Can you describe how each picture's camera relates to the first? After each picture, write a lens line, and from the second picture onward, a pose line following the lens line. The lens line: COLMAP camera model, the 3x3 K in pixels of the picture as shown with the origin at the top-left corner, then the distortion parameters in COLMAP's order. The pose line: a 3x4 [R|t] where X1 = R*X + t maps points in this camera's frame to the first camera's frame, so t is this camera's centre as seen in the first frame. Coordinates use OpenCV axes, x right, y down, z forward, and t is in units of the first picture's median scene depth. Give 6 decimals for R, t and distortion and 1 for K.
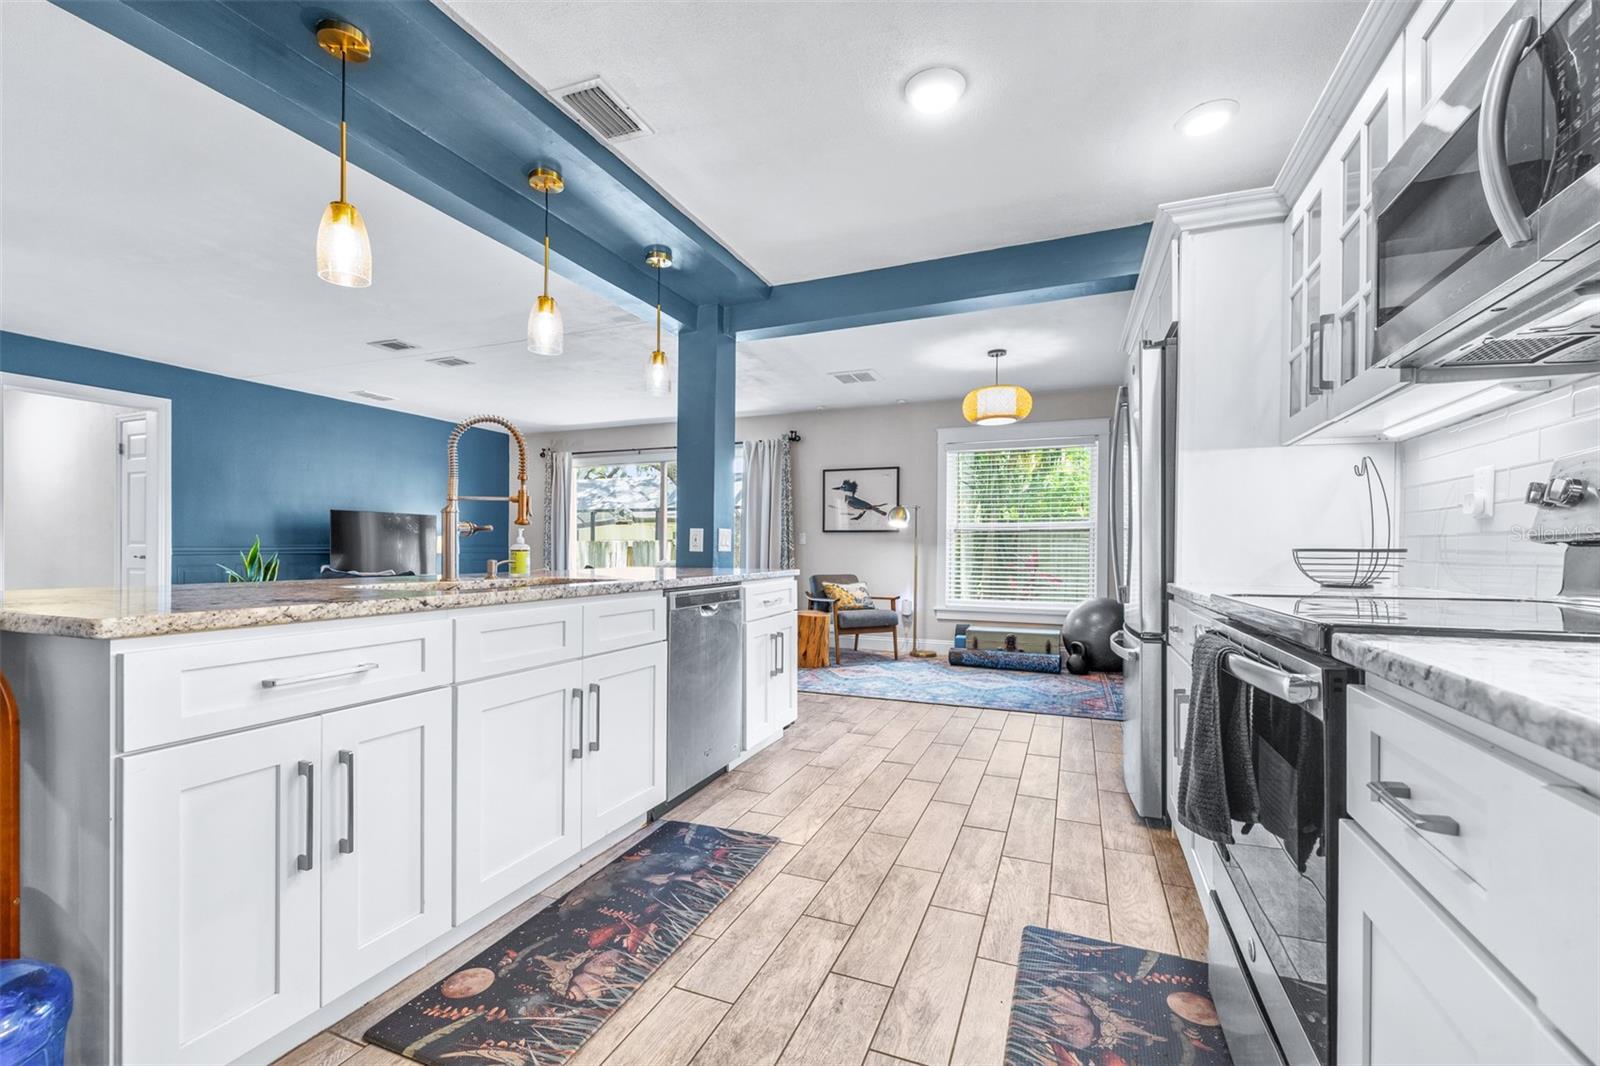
lens RADIAL K [[683.9, 0, 796.3], [0, 683.9, 547.9], [0, 0, 1]] dist [-0.000587, 0.000073]
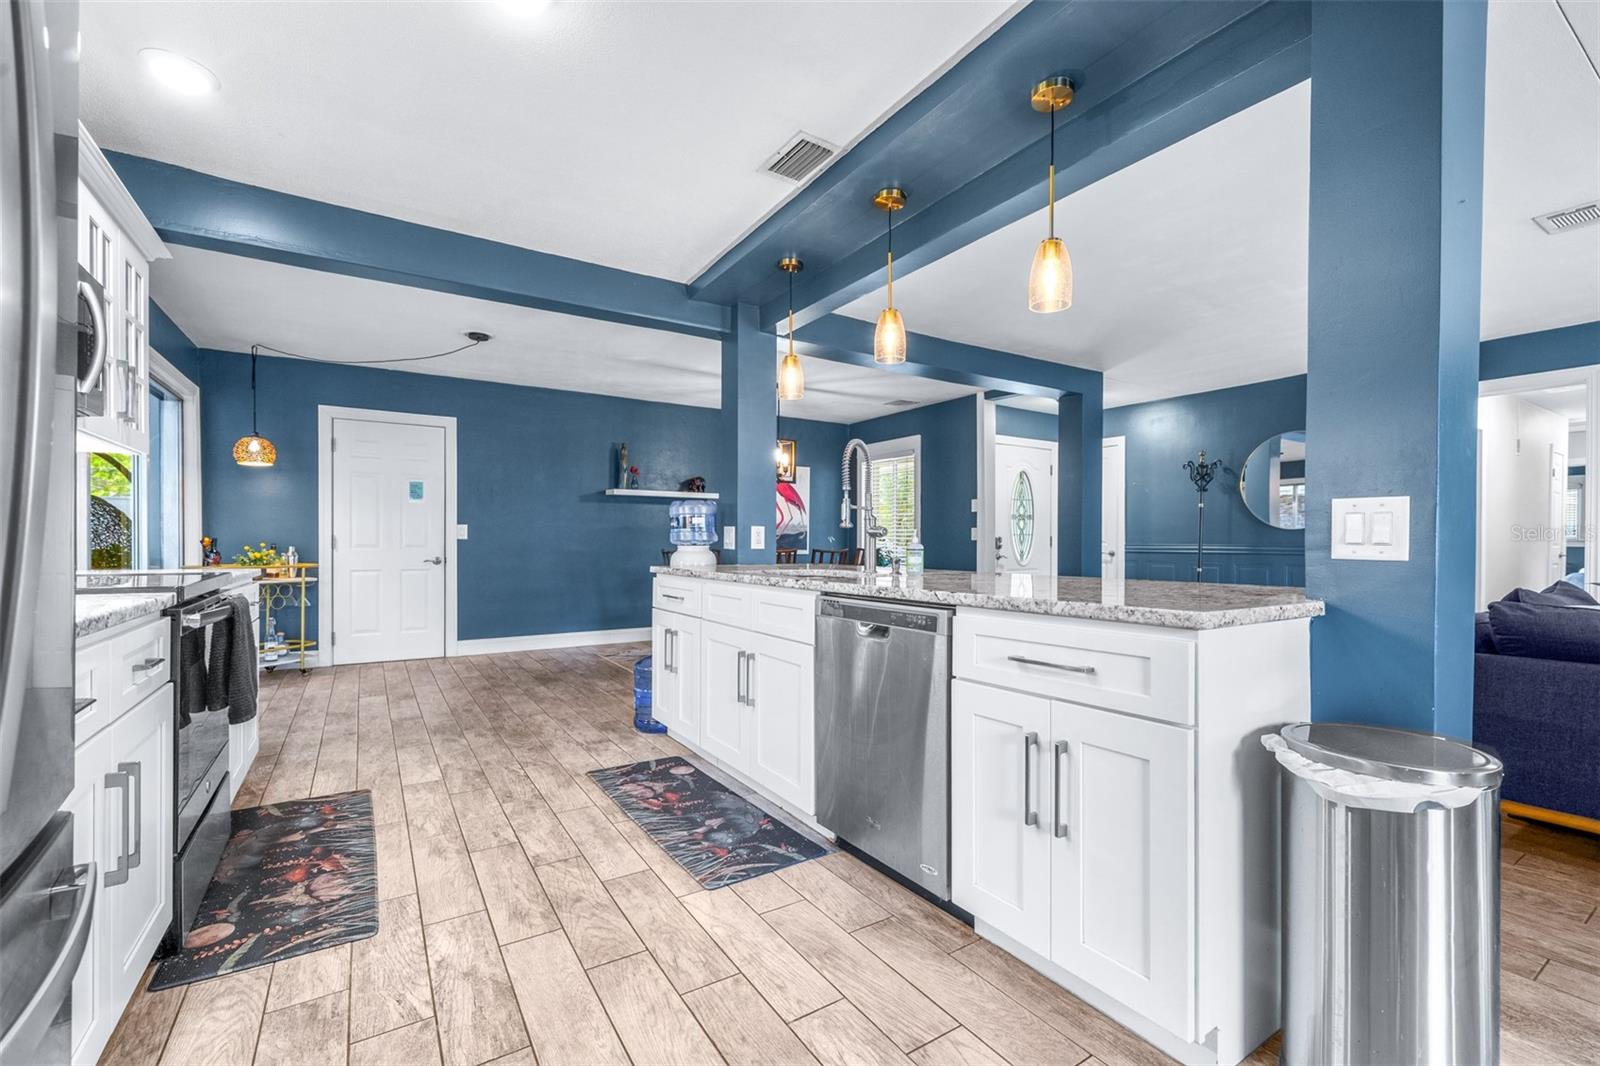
lens RADIAL K [[683.9, 0, 805.8], [0, 683.9, 539.8], [0, 0, 1]] dist [-0.000587, 0.000073]
pose [[-0.572169, -0.009033, -0.820086, 0.300429], [-0.004646, 0.999959, -0.007773, -0.001501], [0.820123, -0.000637, -0.572187, 0.784224]]
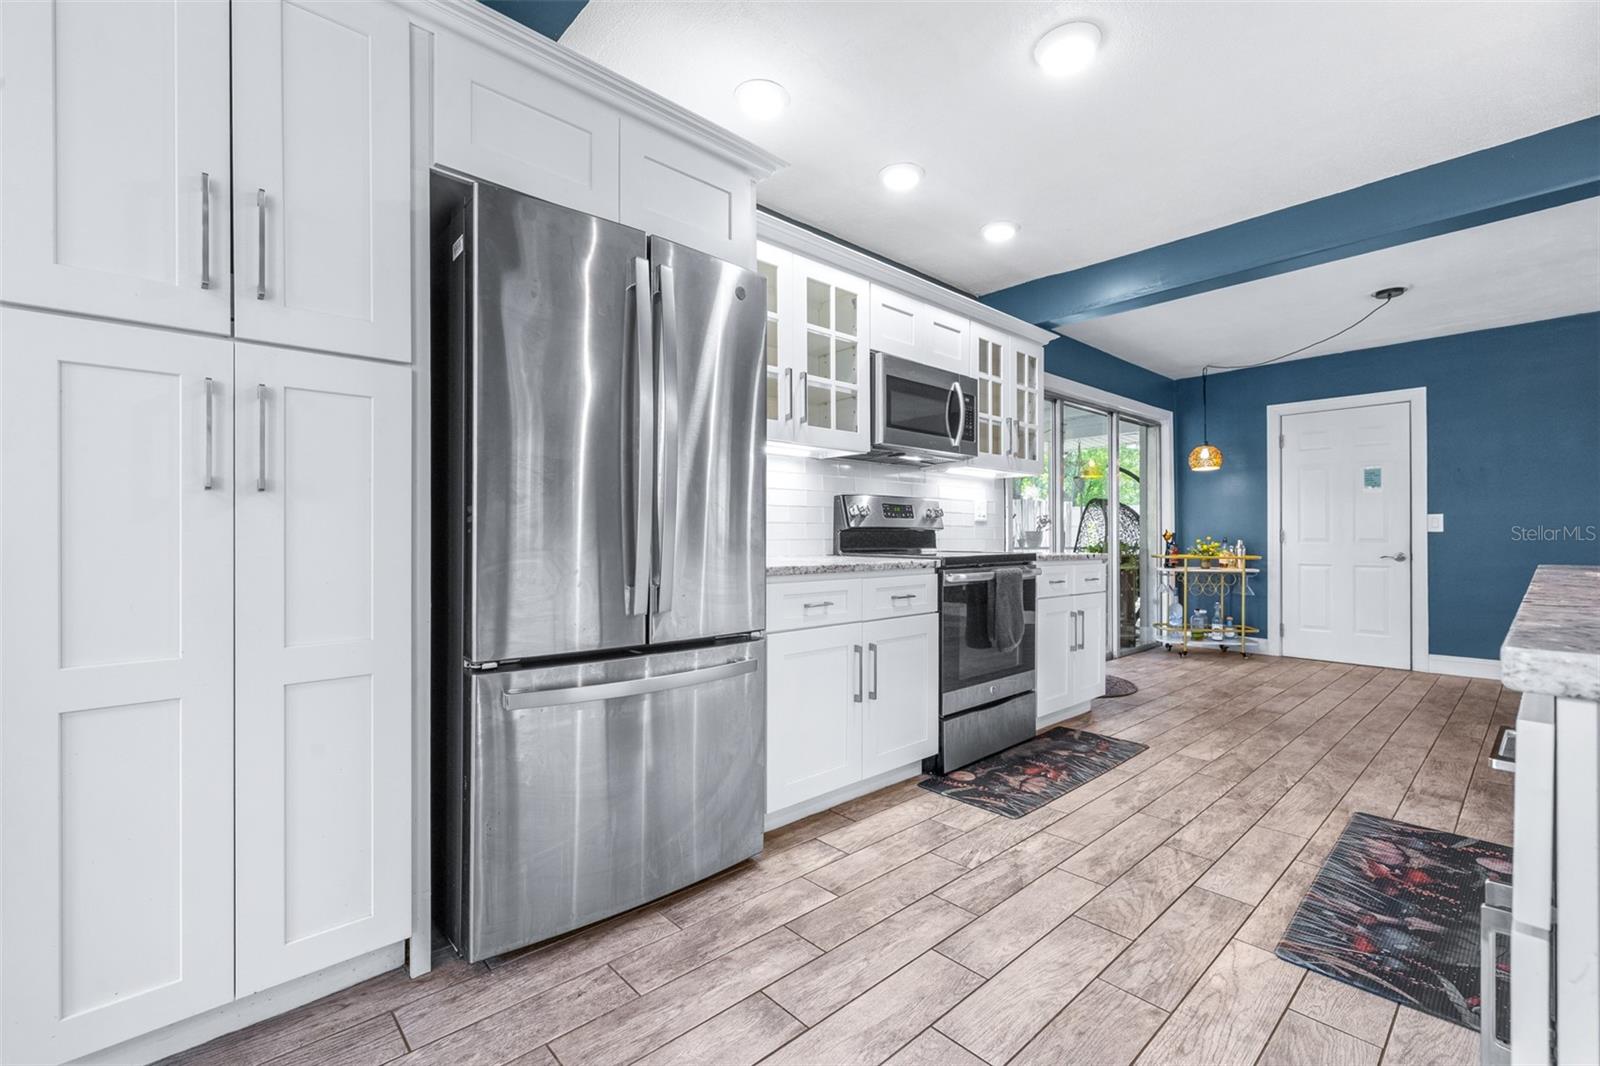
lens RADIAL K [[683.9, 0, 797.5], [0, 683.9, 531.9], [0, 0, 1]] dist [-0.000587, 0.000073]
pose [[-0.902521, -0.002455, 0.430639, 0.056626], [-0.007390, 0.999925, -0.009787, 0.007371], [-0.430583, -0.012015, -0.902471, 0.901680]]
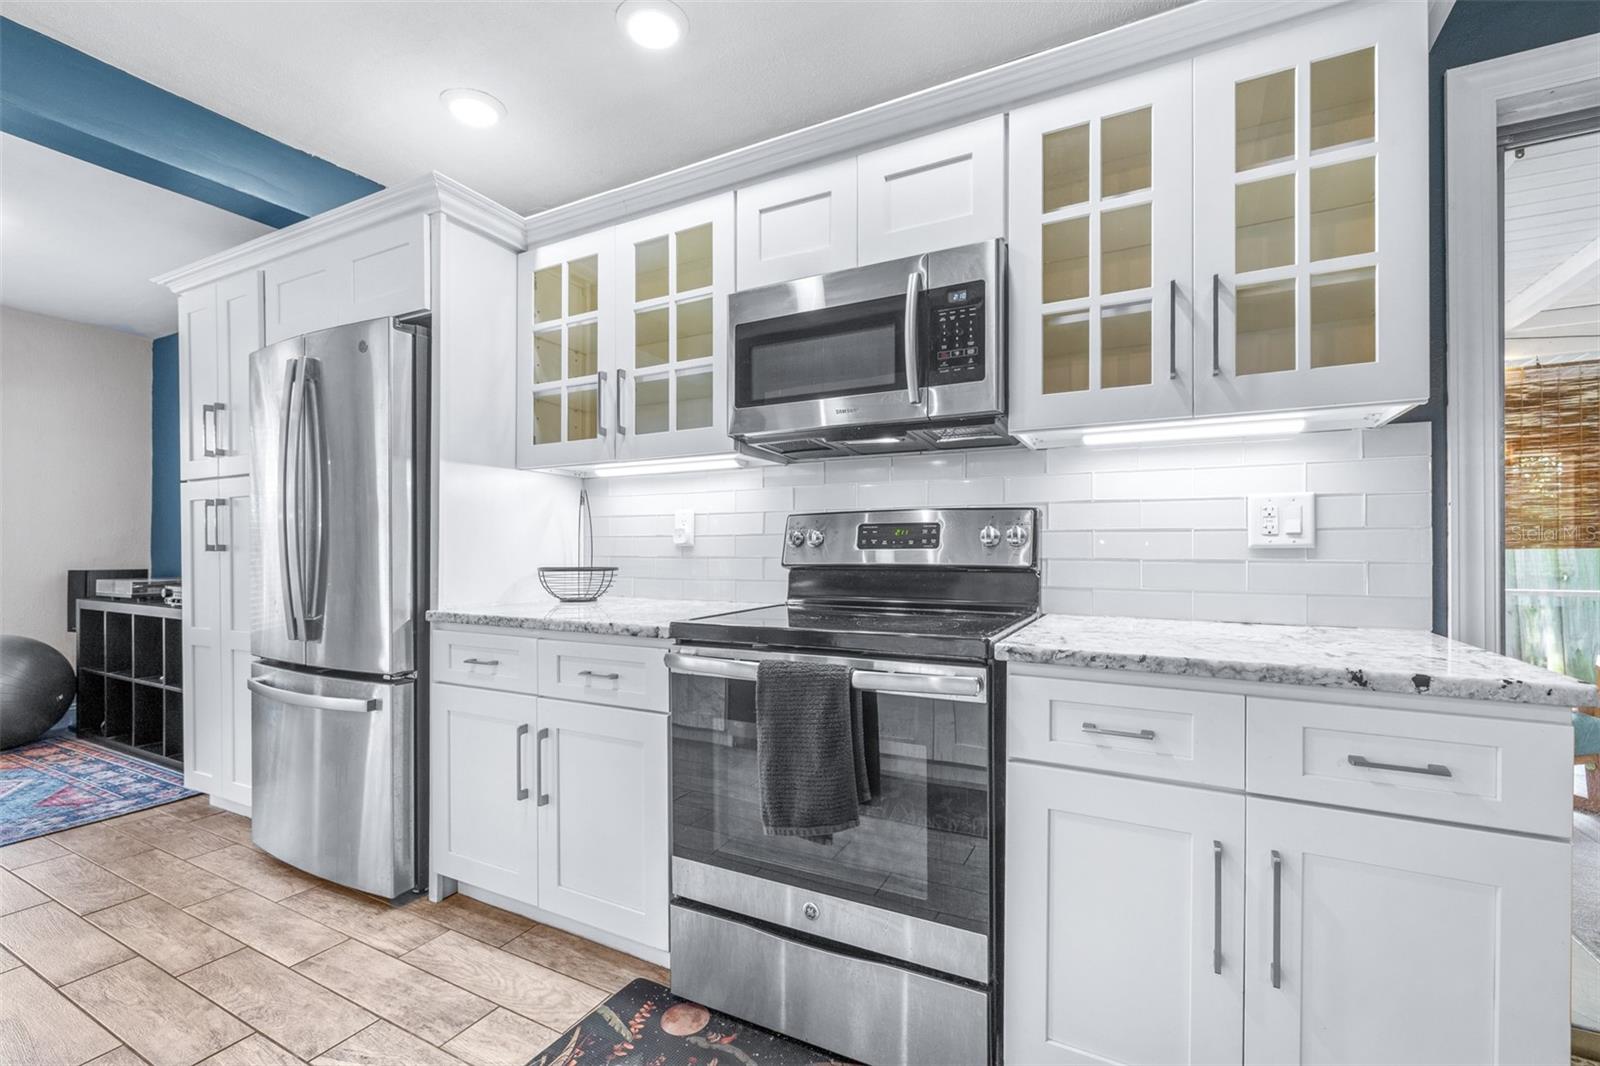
lens RADIAL K [[683.9, 0, 803.0], [0, 683.9, 548.2], [0, 0, 1]] dist [-0.000587, 0.000073]
pose [[0.094227, -0.002079, 0.995549, -0.137712], [-0.005032, 0.999984, 0.002565, -0.016467], [-0.995538, -0.005251, 0.094215, 0.225412]]
